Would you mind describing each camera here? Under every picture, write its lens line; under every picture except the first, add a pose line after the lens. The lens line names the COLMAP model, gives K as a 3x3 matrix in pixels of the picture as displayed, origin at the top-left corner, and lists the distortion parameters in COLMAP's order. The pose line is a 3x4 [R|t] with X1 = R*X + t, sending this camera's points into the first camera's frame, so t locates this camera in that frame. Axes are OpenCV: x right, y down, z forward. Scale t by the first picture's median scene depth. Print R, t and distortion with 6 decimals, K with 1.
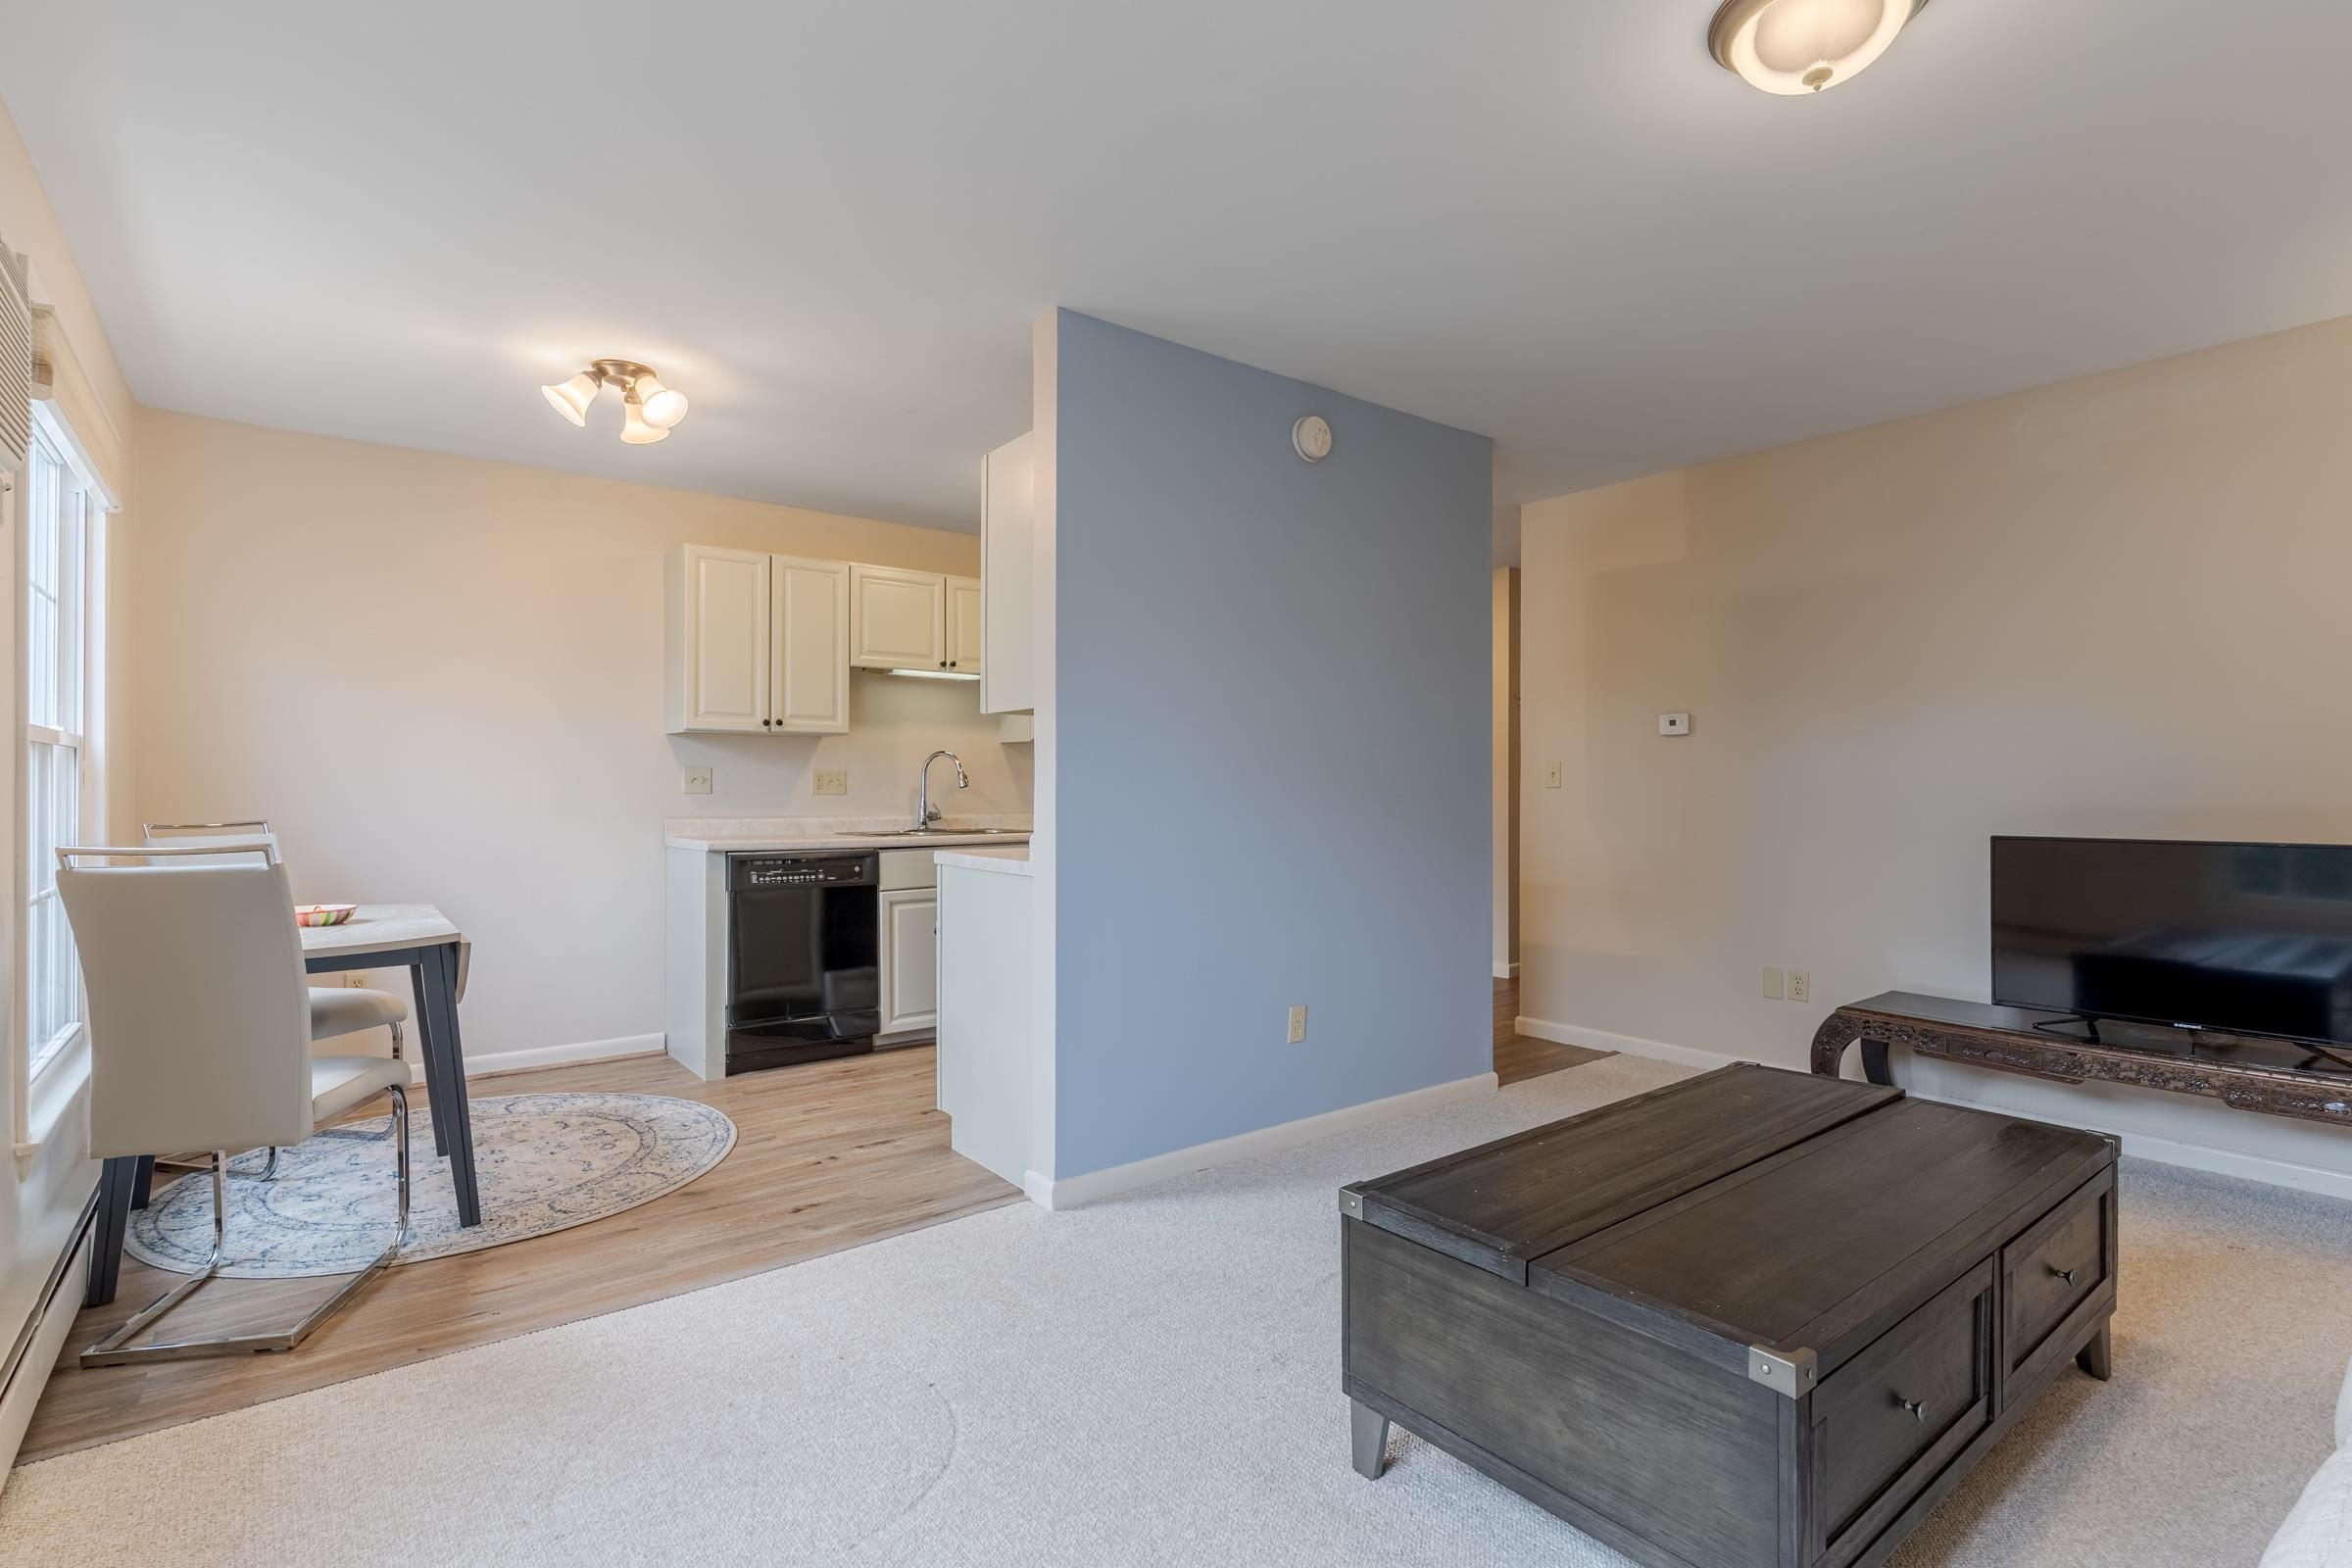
lens RADIAL K [[1121.9, 0, 1179.8], [0, 1121.9, 790.0], [0, 0, 1]] dist [0.002307, -0.003238]
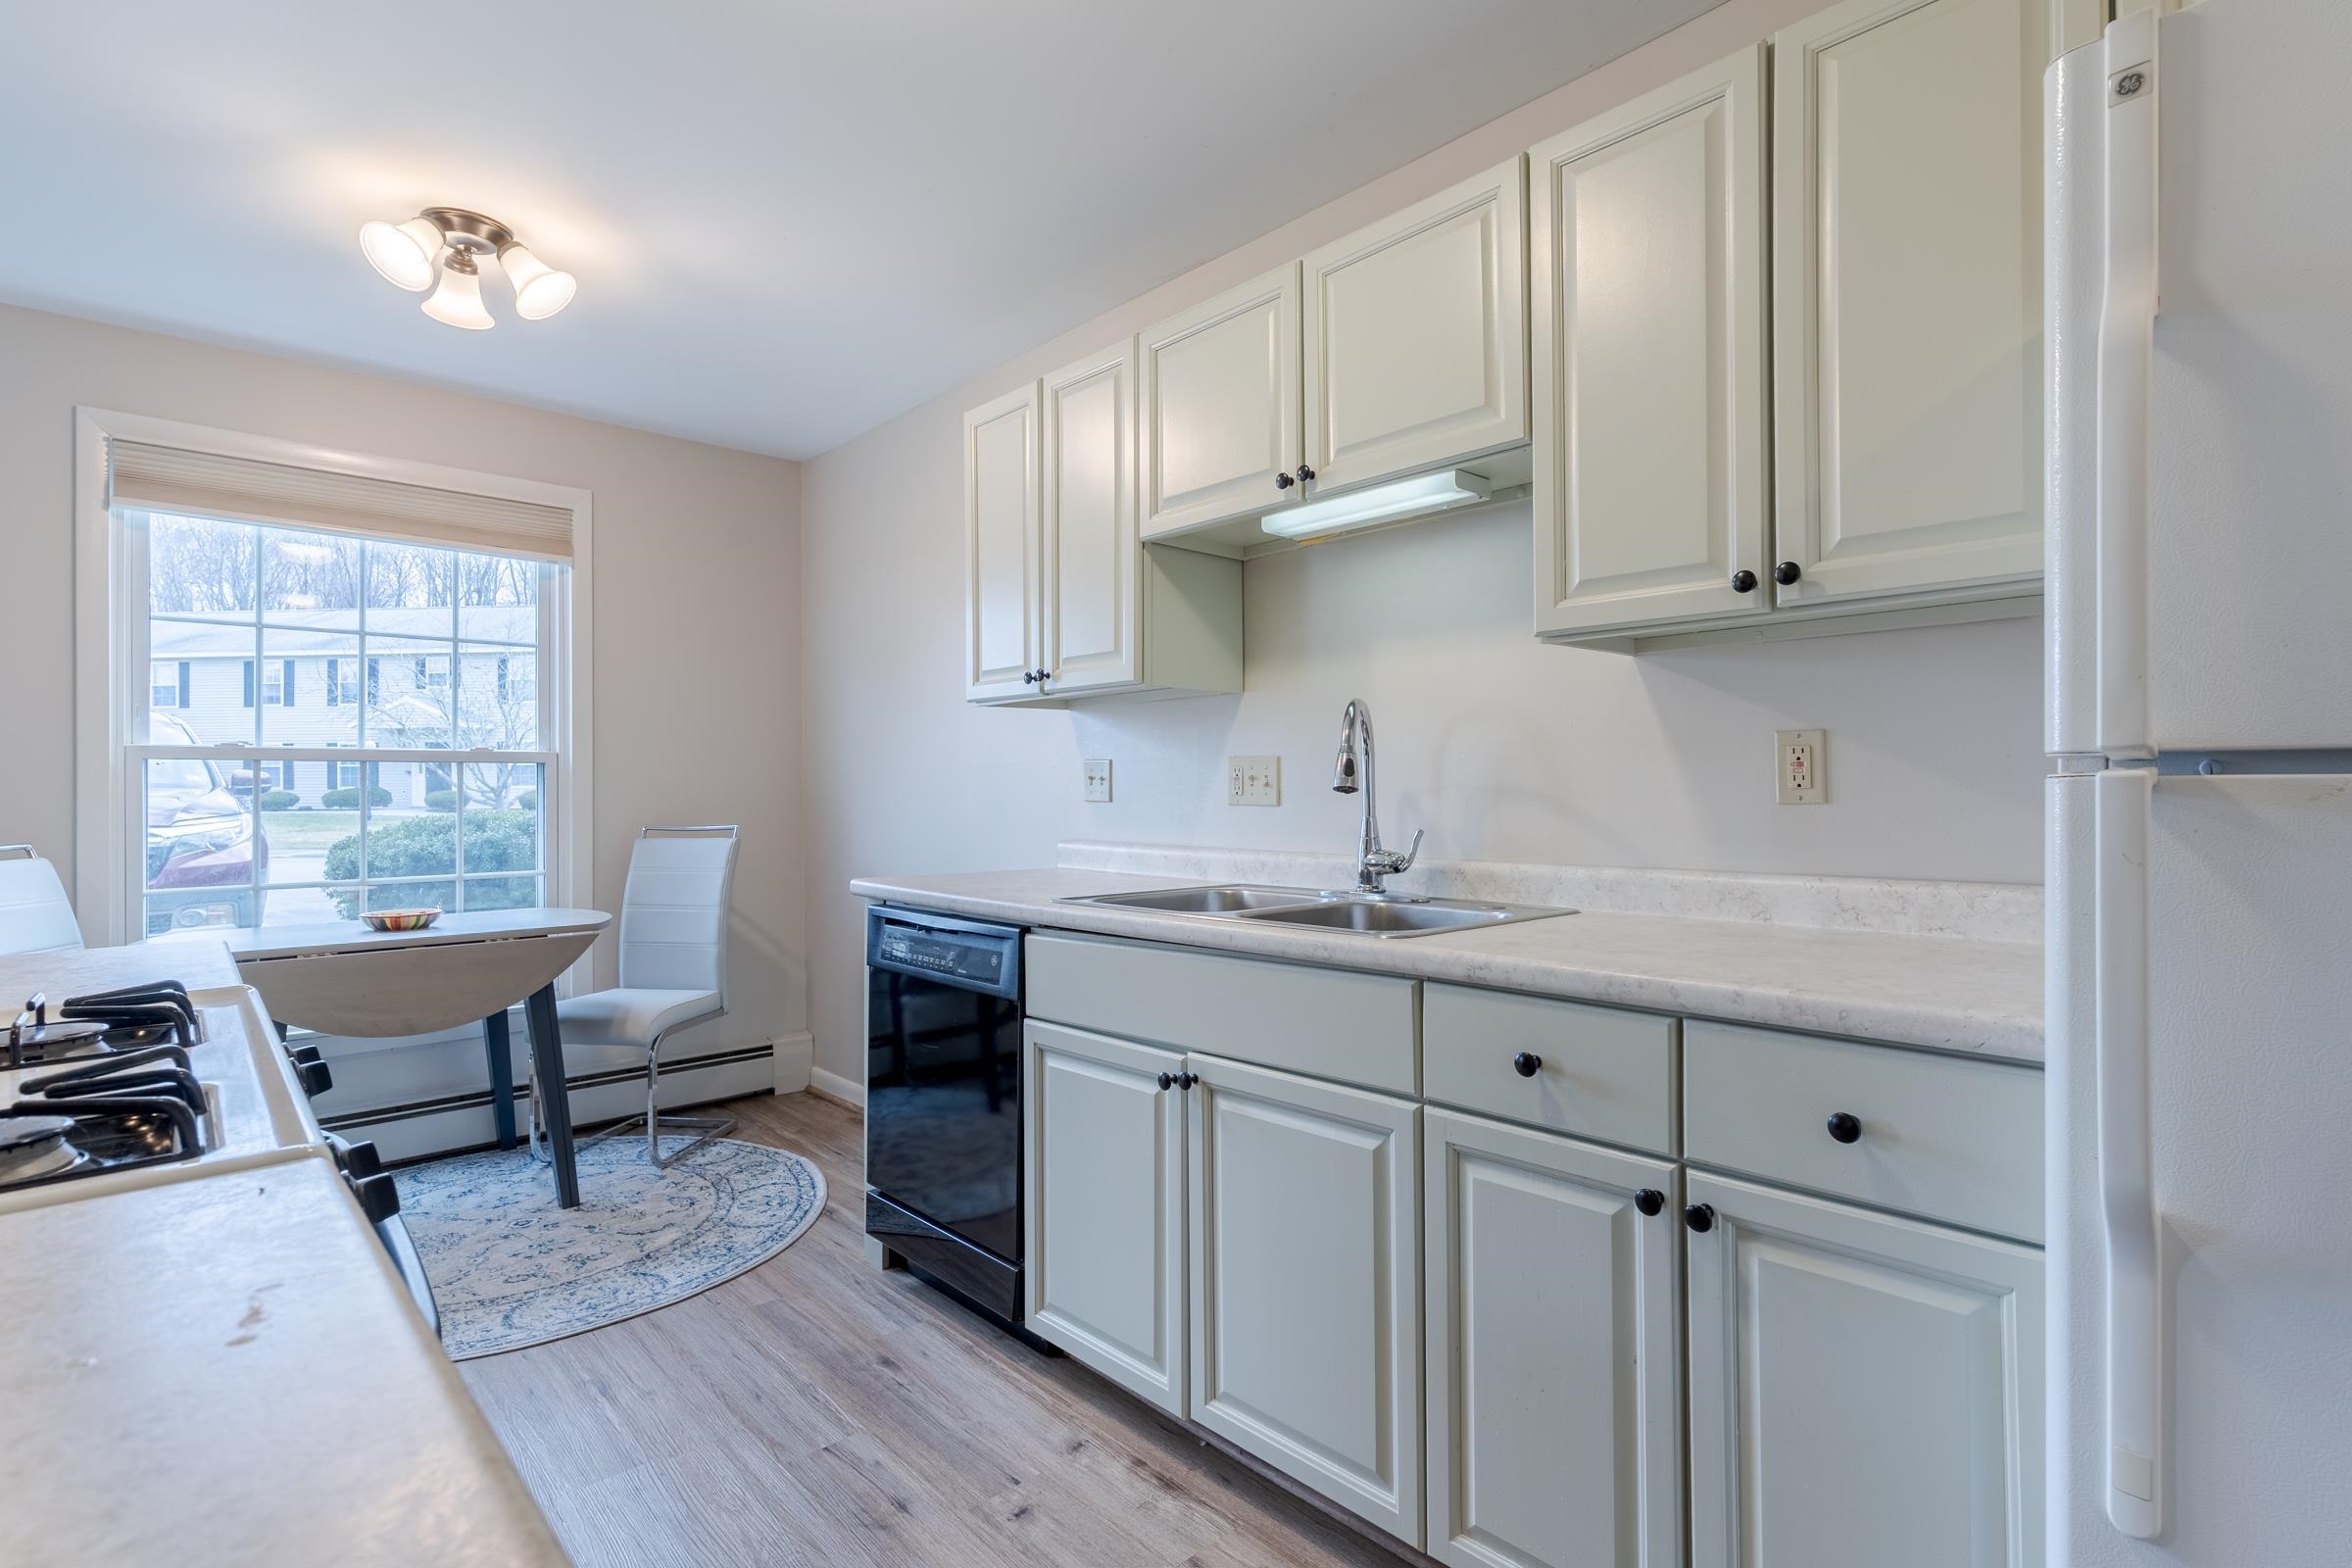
lens RADIAL K [[1121.9, 0, 1169.3], [0, 1121.9, 781.6], [0, 0, 1]] dist [0.002307, -0.003238]
pose [[0.084646, -0.006397, -0.996391, 0.200675], [0.002799, 0.999977, -0.006182, -0.003714], [0.996407, -0.002265, 0.084662, 1.024050]]
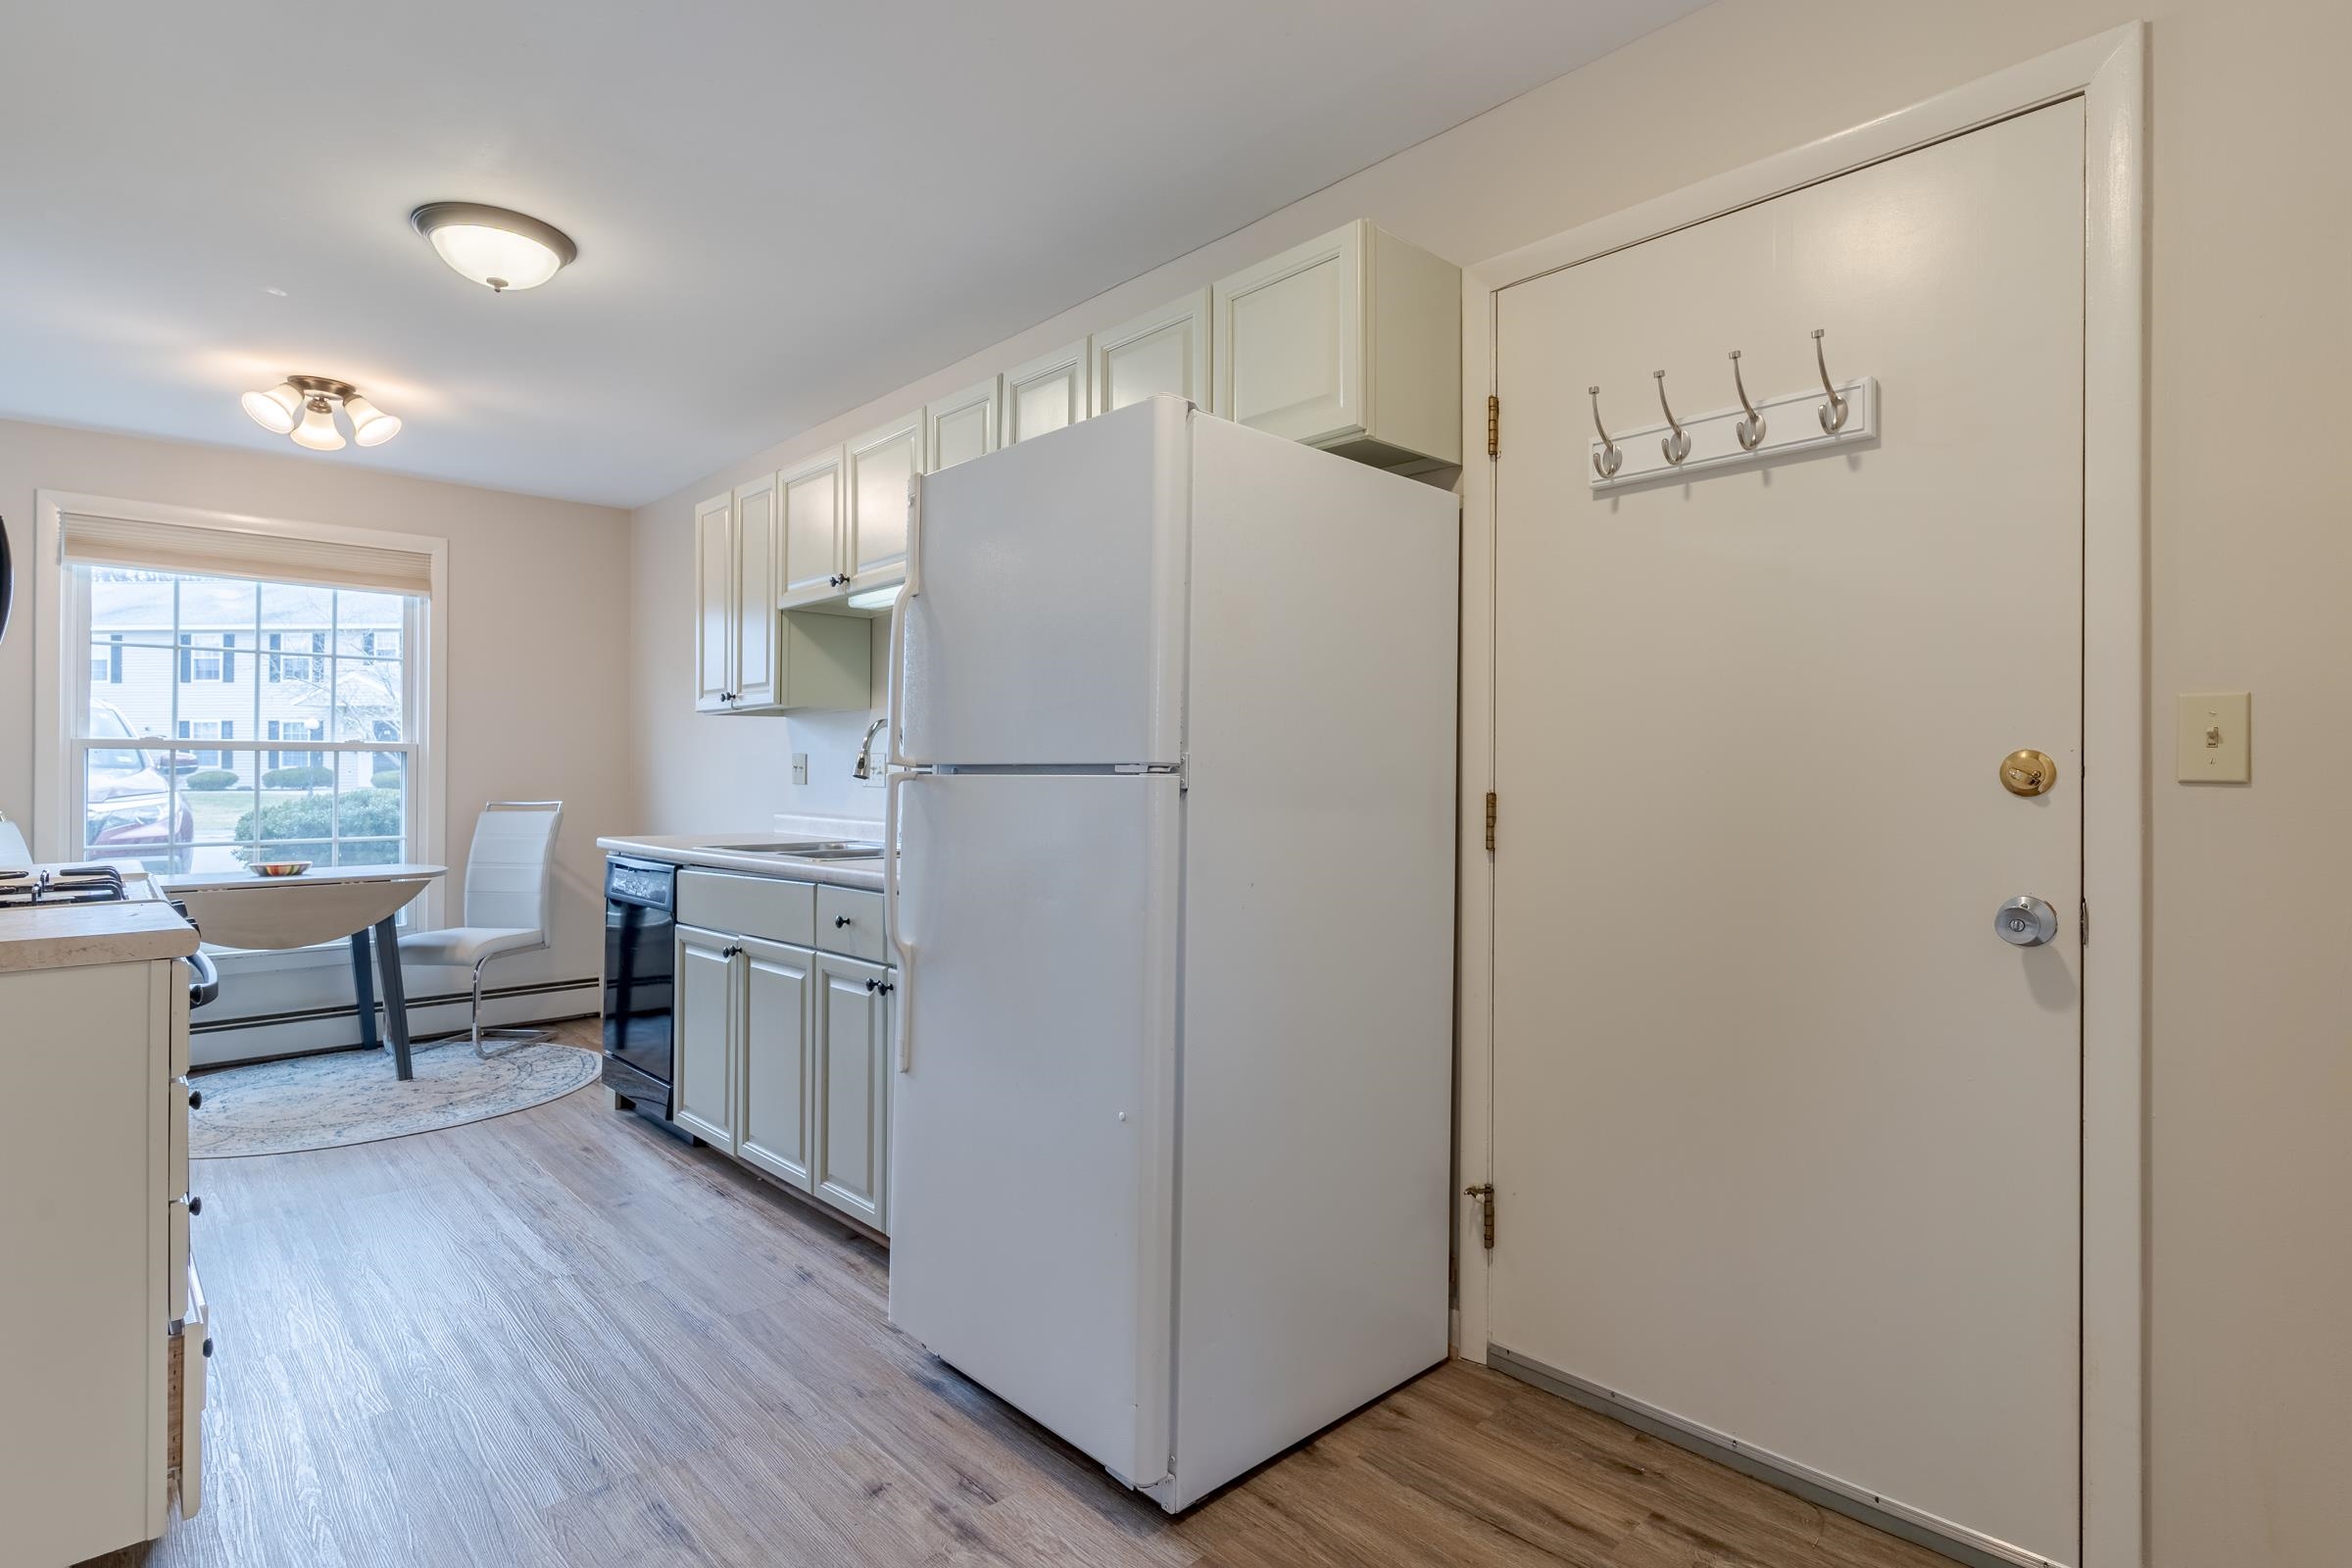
lens RADIAL K [[1121.9, 0, 1188.0], [0, 1121.9, 769.4], [0, 0, 1]] dist [0.002307, -0.003238]
pose [[0.126505, -0.007869, -0.991935, 0.488373], [-0.008893, 0.999919, -0.009066, -0.003765], [0.991926, 0.009968, 0.126425, 1.237616]]
